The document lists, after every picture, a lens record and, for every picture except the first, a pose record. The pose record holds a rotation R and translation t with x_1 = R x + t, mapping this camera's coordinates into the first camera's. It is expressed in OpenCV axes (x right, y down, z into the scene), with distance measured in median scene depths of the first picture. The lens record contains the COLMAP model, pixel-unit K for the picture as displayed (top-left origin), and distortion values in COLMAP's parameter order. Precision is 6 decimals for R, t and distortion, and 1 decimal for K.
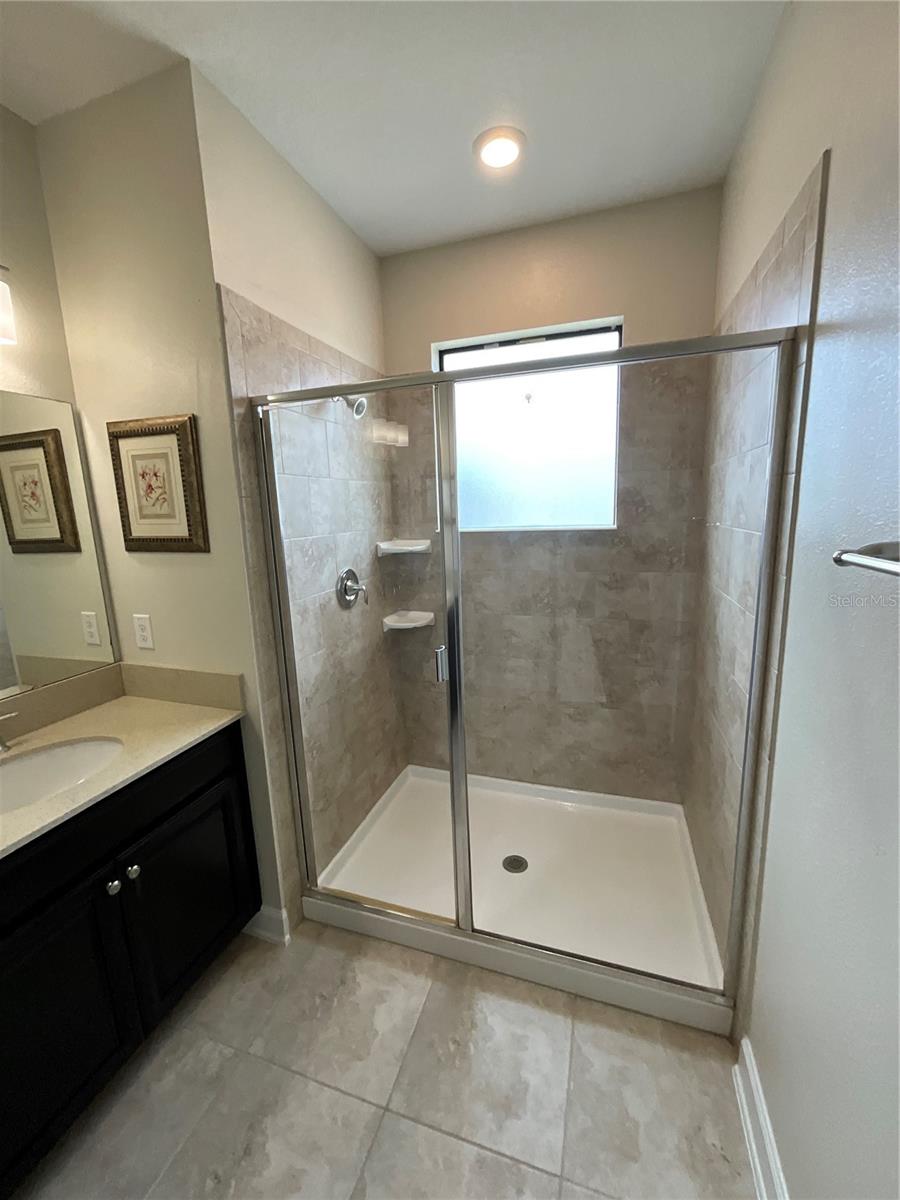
lens RADIAL K [[483.0, 0, 447.5], [0, 483.0, 598.0], [0, 0, 1]] dist [0.000715, -0.001771]
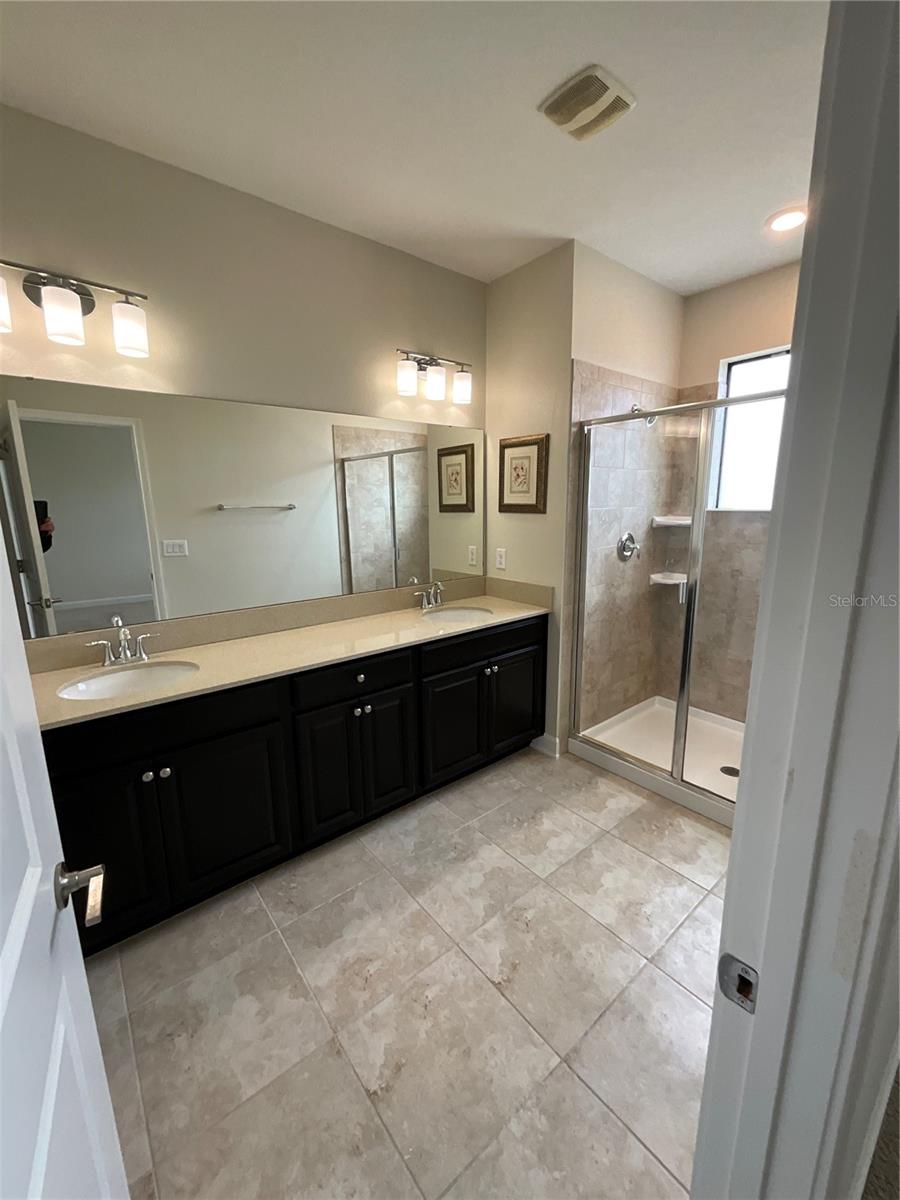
lens RADIAL K [[483.0, 0, 451.0], [0, 483.0, 599.4], [0, 0, 1]] dist [0.000715, -0.001771]
pose [[0.844606, 0.129162, -0.519575, 0.140743], [-0.114573, 0.991586, 0.060253, 0.129938], [0.522986, 0.008639, 0.852298, -0.576408]]
